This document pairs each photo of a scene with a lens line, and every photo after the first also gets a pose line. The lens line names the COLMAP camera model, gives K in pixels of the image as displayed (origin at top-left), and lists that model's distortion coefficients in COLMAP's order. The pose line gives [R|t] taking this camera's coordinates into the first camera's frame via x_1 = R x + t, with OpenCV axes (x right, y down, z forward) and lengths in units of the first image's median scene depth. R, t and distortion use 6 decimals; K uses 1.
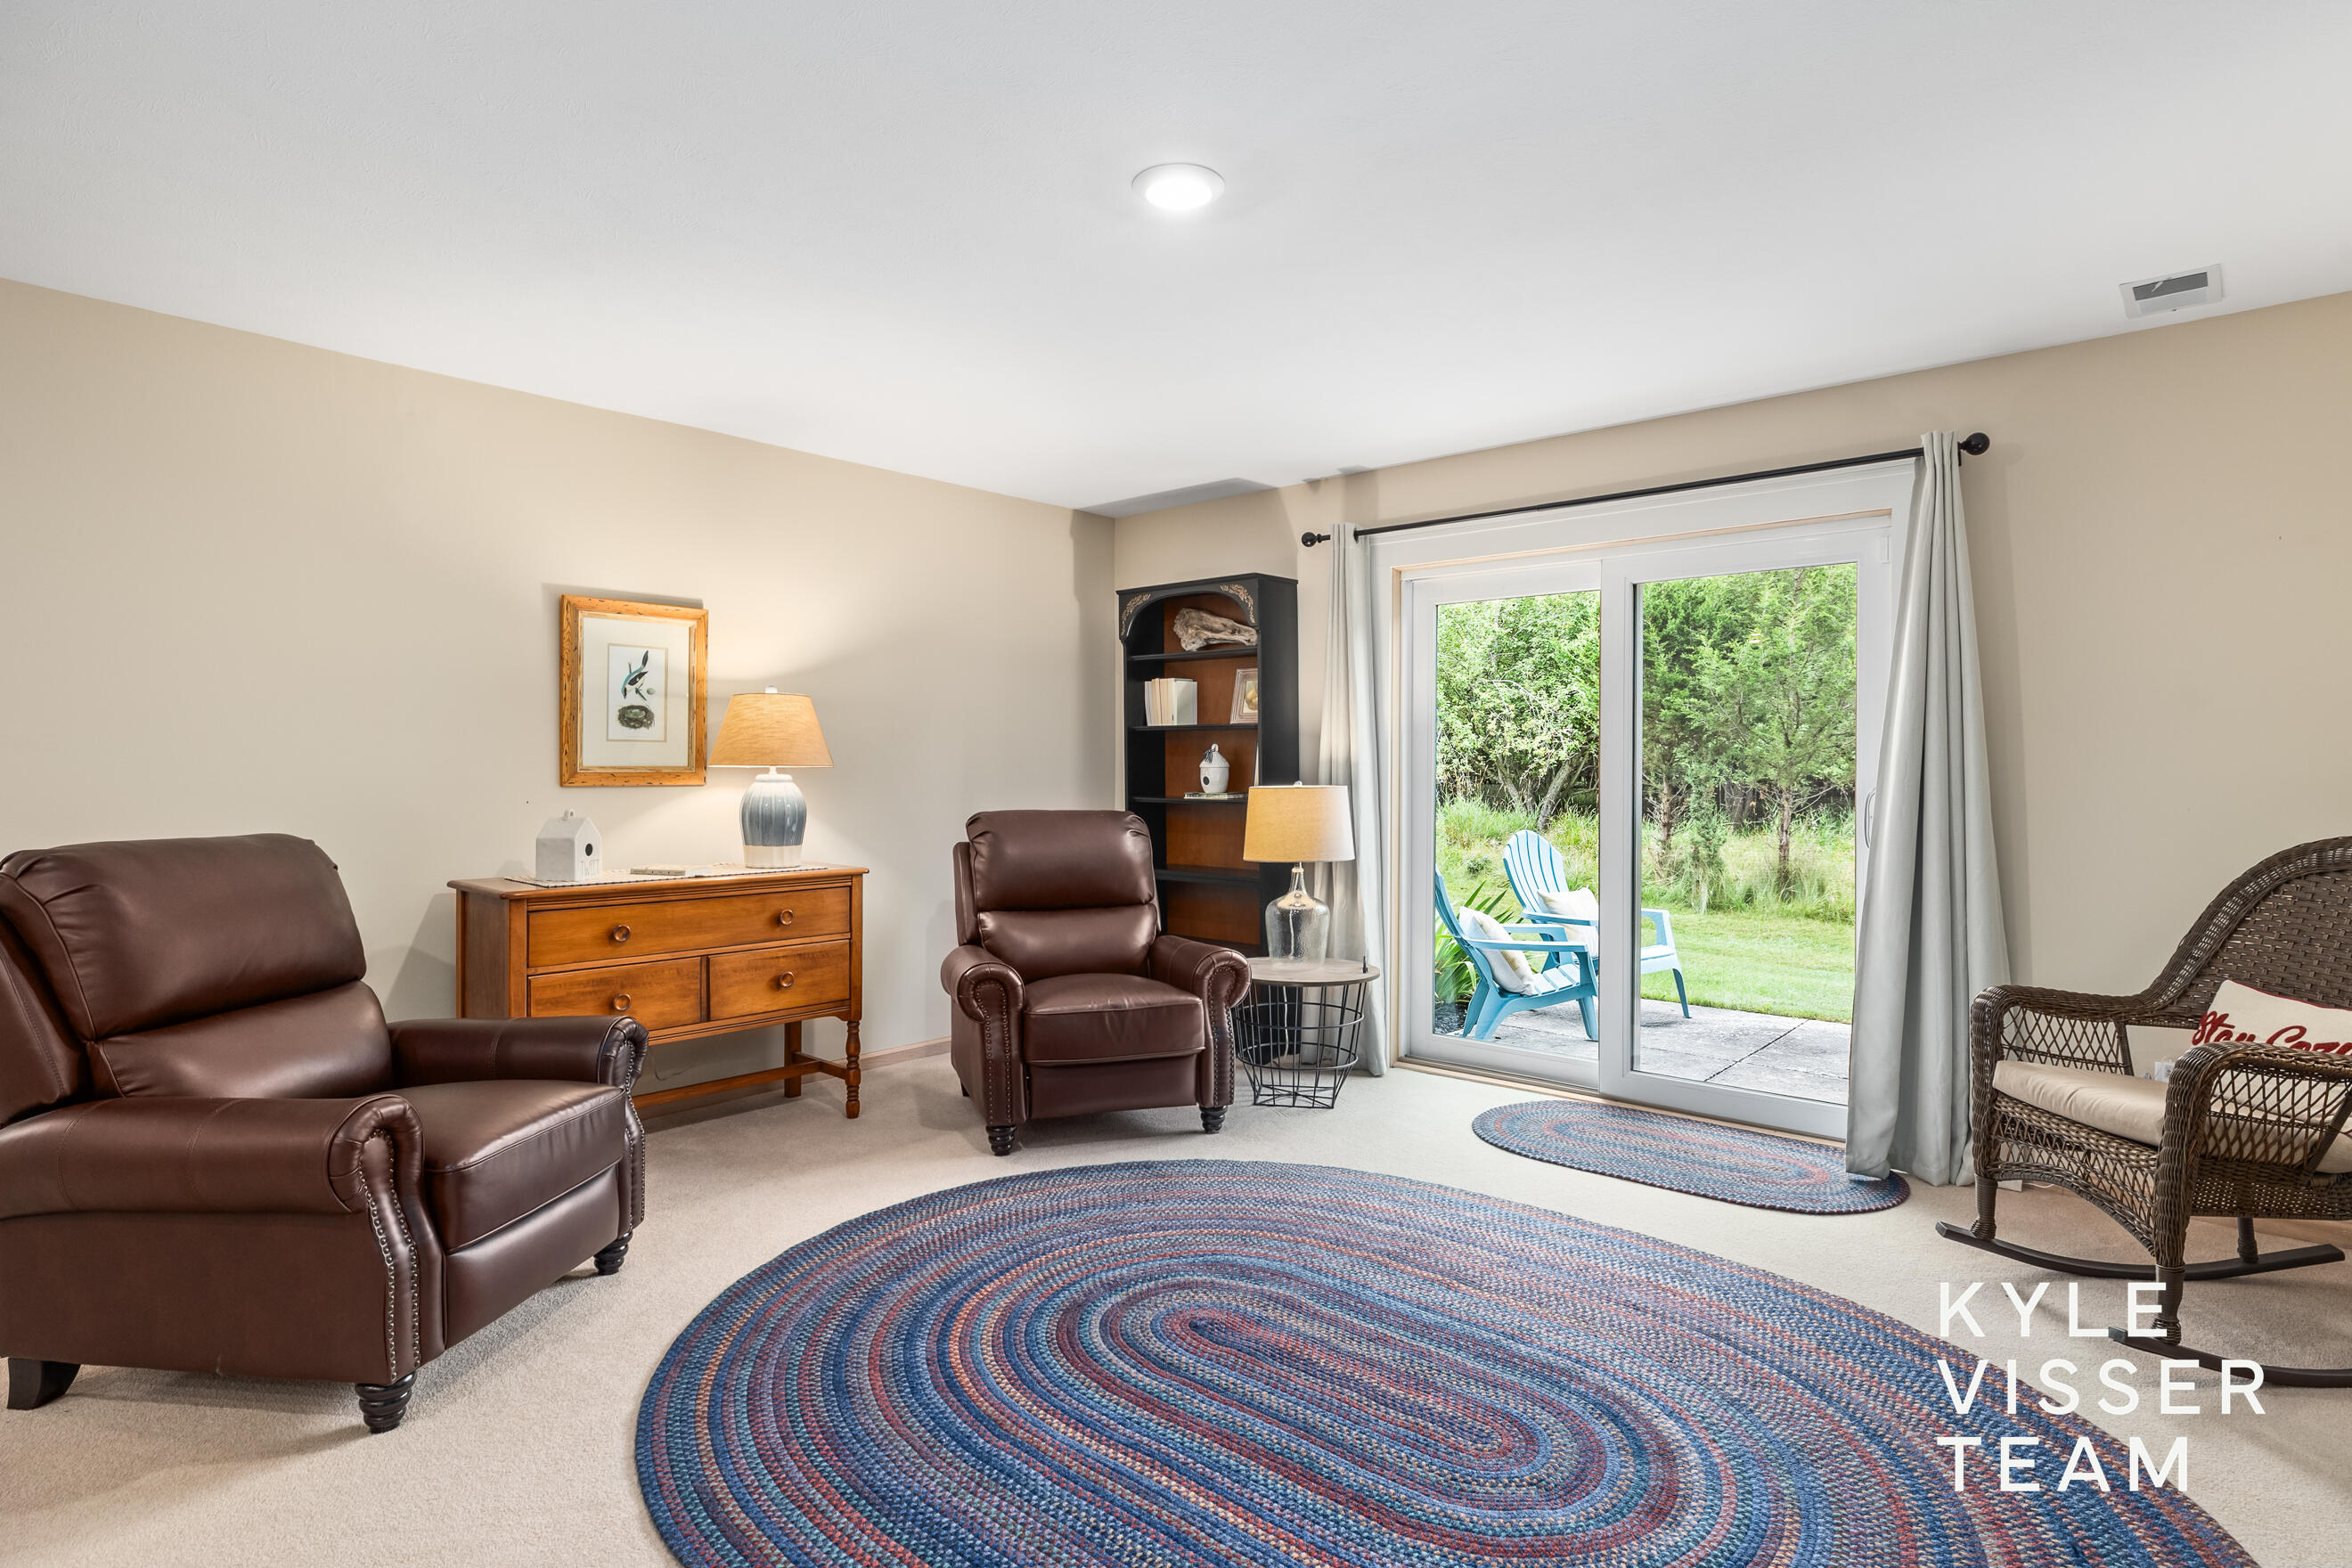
lens RADIAL K [[1181.0, 0, 1188.6], [0, 1181.0, 777.2], [0, 0, 1]] dist [-0.006385, -0.000115]
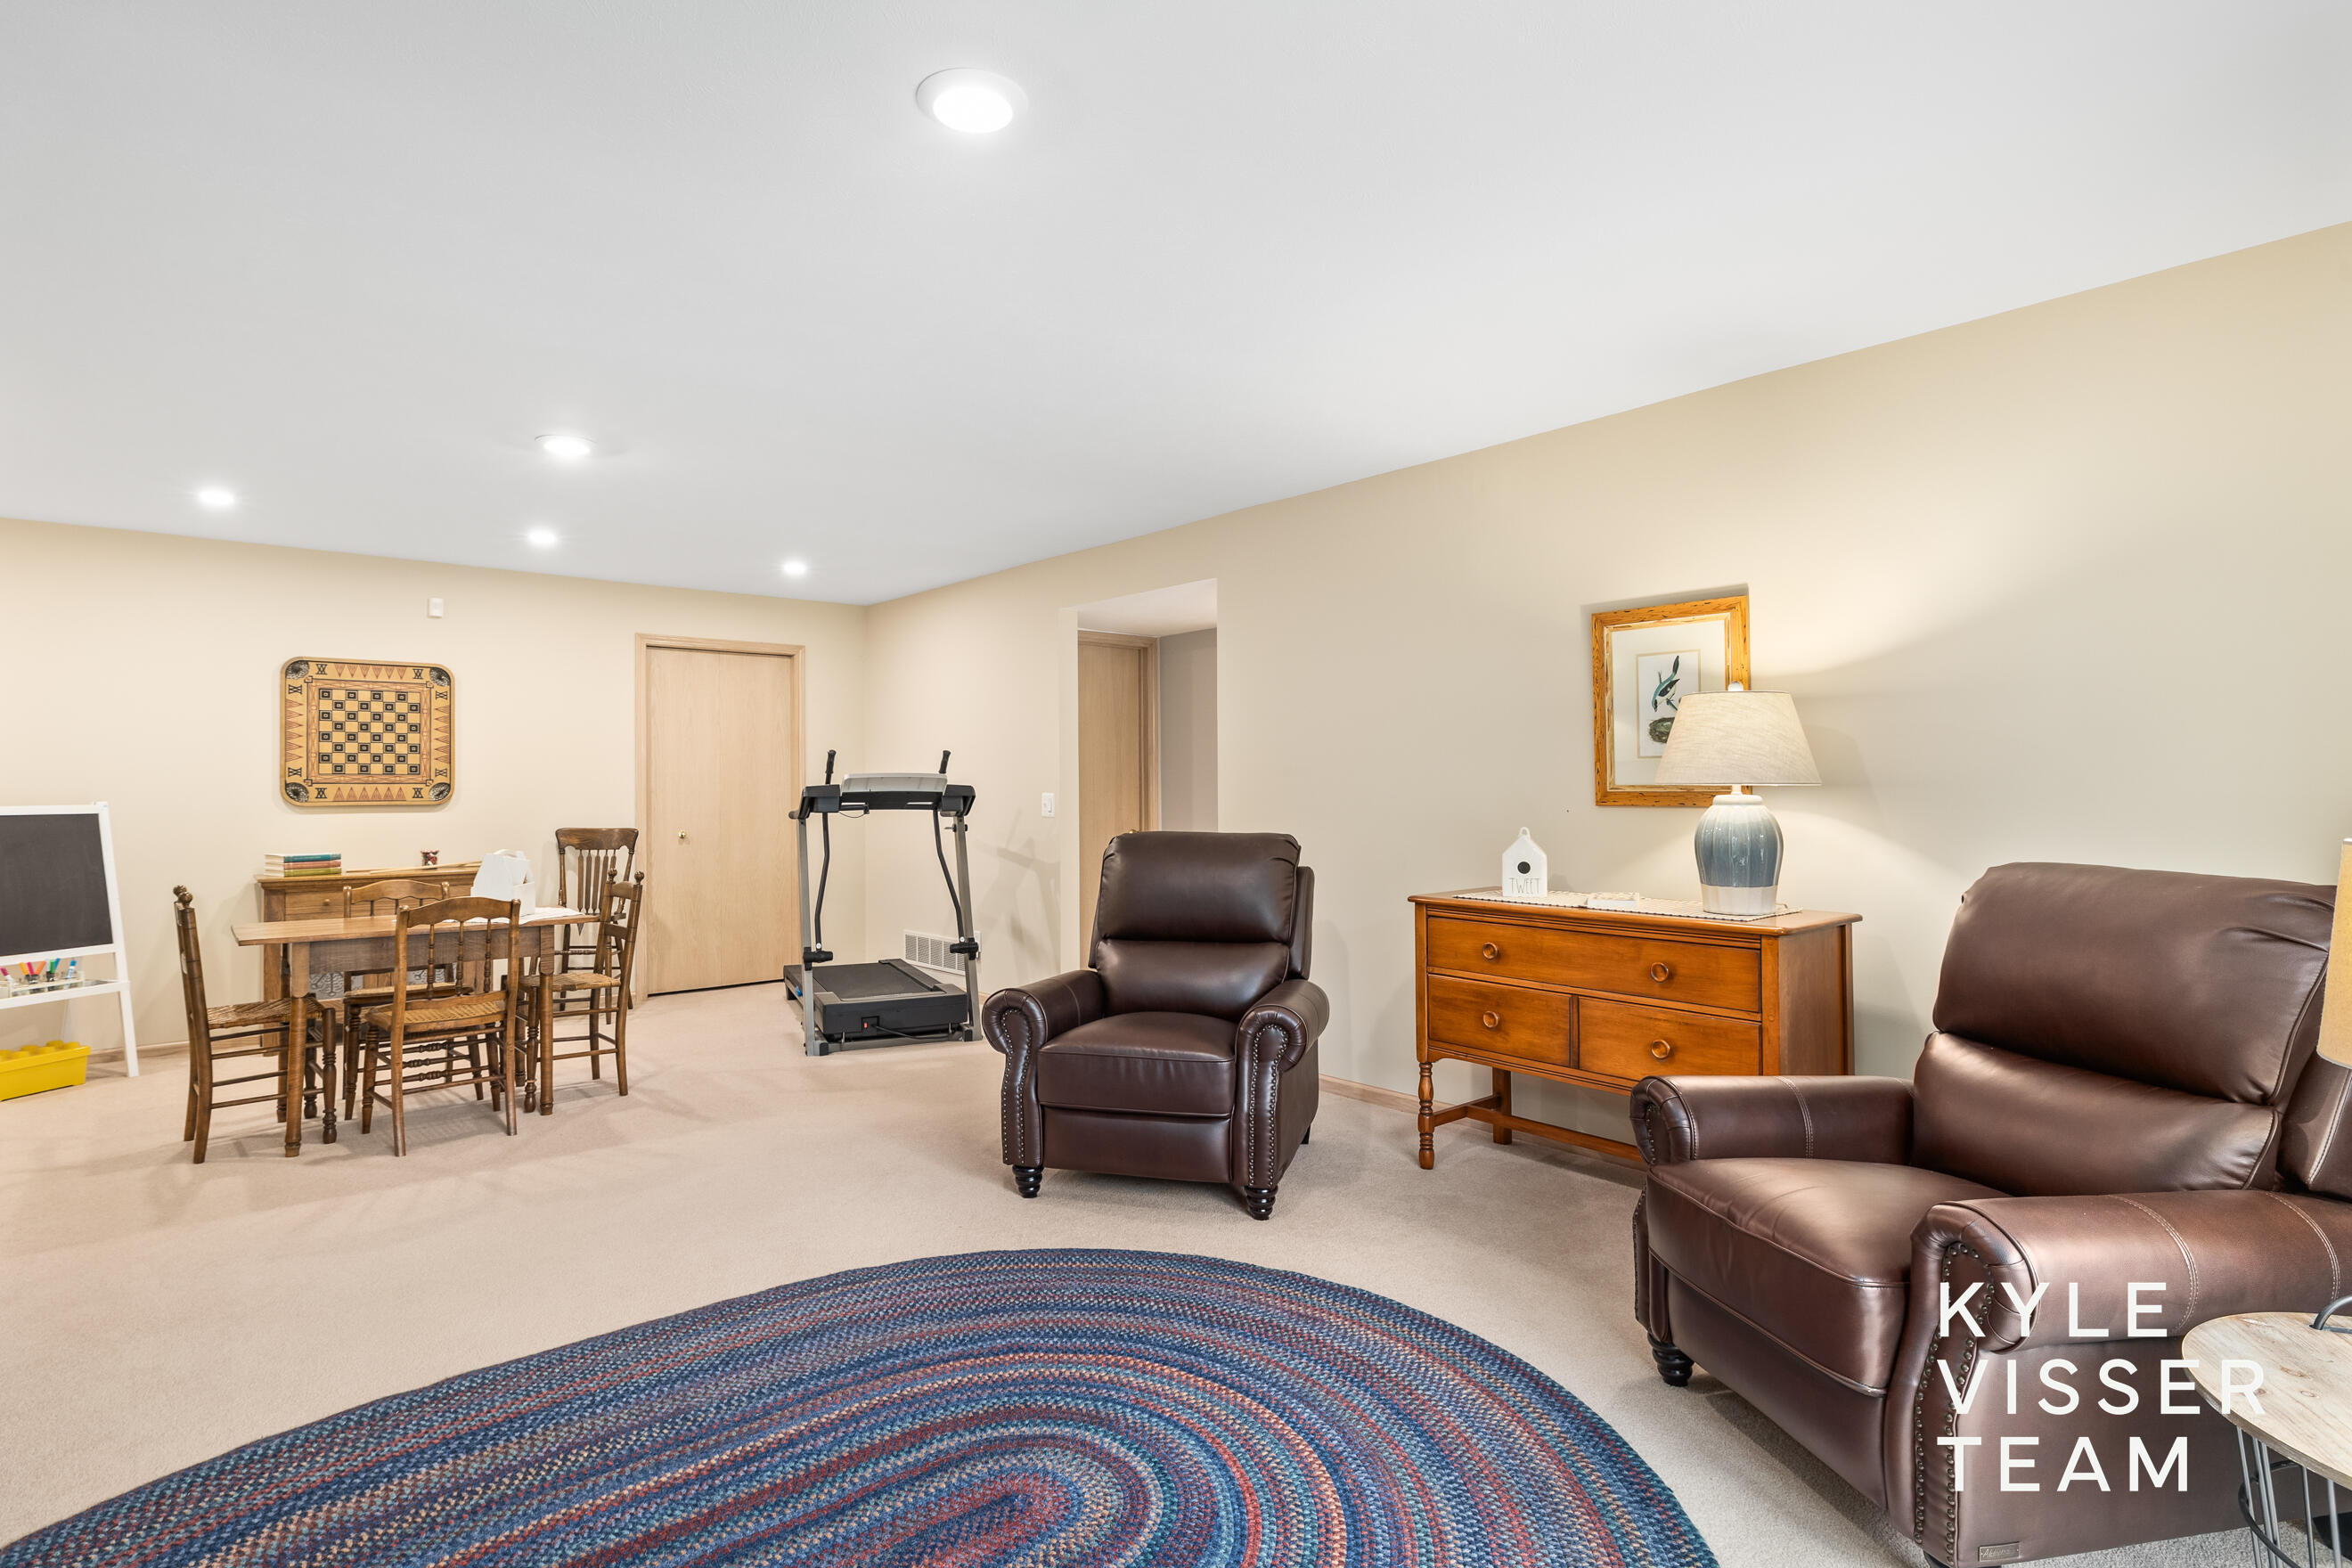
lens RADIAL K [[1181.0, 0, 1189.8], [0, 1181.0, 781.6], [0, 0, 1]] dist [-0.006385, -0.000115]
pose [[-0.122338, -0.007056, -0.992463, 0.516919], [-0.002954, 0.999973, -0.006745, -0.004858], [0.992484, 0.002106, -0.122355, 0.808943]]
